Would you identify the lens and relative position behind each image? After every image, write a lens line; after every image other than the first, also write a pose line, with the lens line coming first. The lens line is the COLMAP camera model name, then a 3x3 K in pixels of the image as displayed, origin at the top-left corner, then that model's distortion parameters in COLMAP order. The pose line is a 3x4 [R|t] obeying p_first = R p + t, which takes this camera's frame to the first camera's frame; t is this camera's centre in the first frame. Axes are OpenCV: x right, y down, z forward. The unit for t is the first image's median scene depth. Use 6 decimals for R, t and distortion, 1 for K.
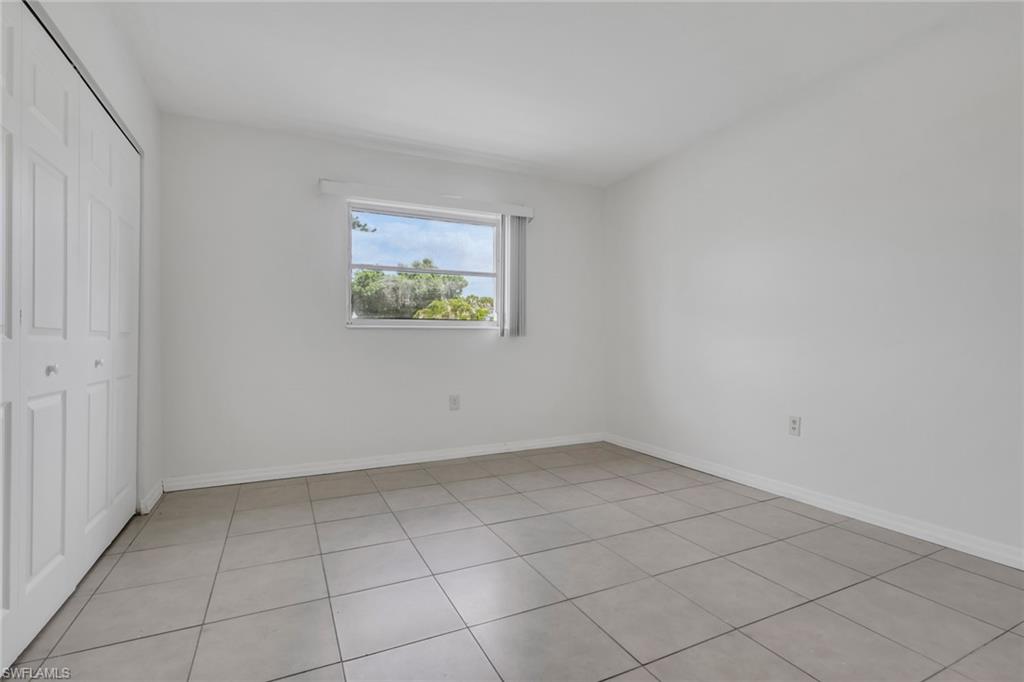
lens RADIAL K [[481.6, 0, 519.1], [0, 481.6, 339.2], [0, 0, 1]] dist [0.000398, 0.002022]
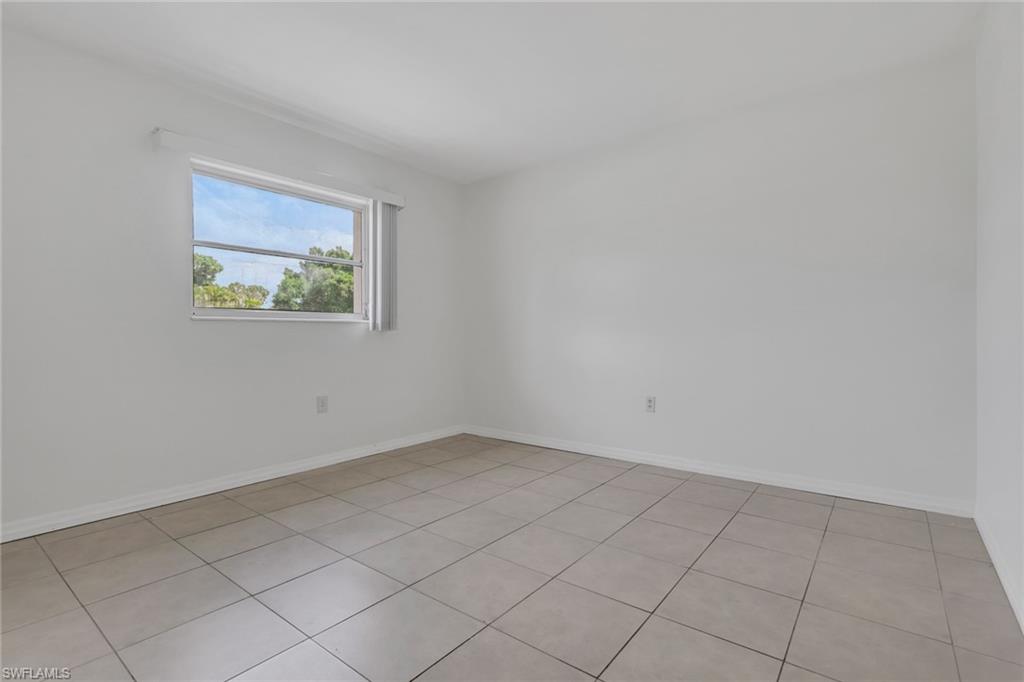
lens RADIAL K [[481.6, 0, 519.0], [0, 481.6, 337.6], [0, 0, 1]] dist [0.000398, 0.002022]
pose [[0.899595, -0.003880, 0.436707, -0.196650], [0.000465, 0.999968, 0.007926, 0.000410], [-0.436724, -0.006927, 0.899569, 0.036352]]
